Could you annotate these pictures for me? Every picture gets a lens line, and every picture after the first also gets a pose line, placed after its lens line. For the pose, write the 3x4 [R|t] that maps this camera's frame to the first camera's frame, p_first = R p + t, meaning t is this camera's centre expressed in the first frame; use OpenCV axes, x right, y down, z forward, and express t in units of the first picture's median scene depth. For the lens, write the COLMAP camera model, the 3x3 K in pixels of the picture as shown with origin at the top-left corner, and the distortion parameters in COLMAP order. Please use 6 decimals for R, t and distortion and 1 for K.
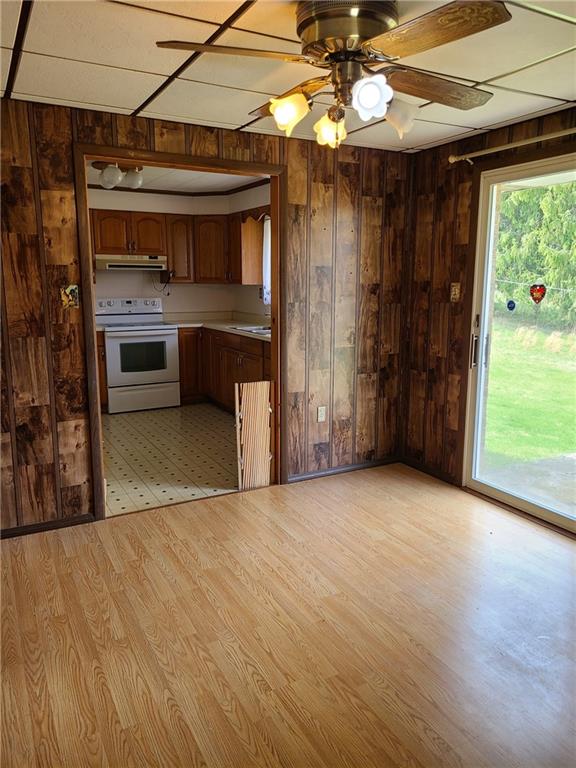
lens RADIAL K [[576.6, 0, 295.6], [0, 576.6, 373.5], [0, 0, 1]] dist [0.061987, -0.038018]
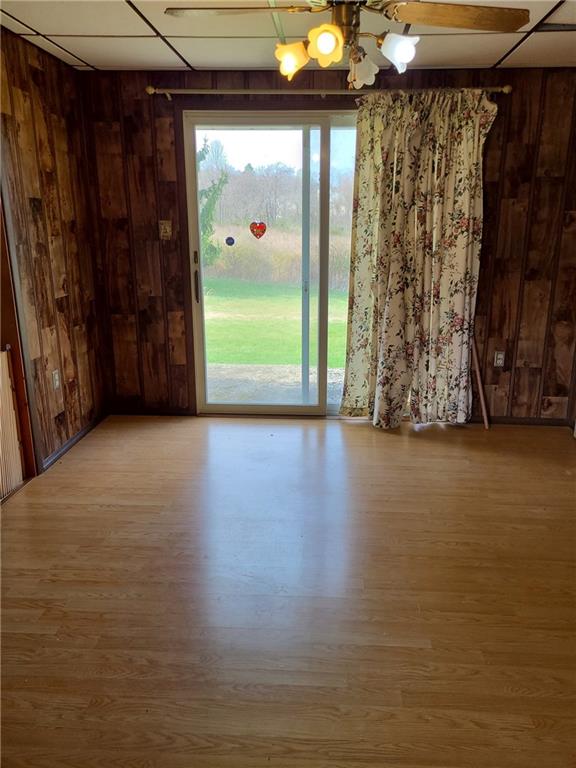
lens RADIAL K [[576.6, 0, 310.1], [0, 576.6, 371.3], [0, 0, 1]] dist [0.061987, -0.038018]
pose [[0.525112, -0.215913, 0.823188, -0.474907], [0.135969, 0.976141, 0.169296, -0.036311], [-0.840101, 0.023028, 0.541941, 0.242884]]
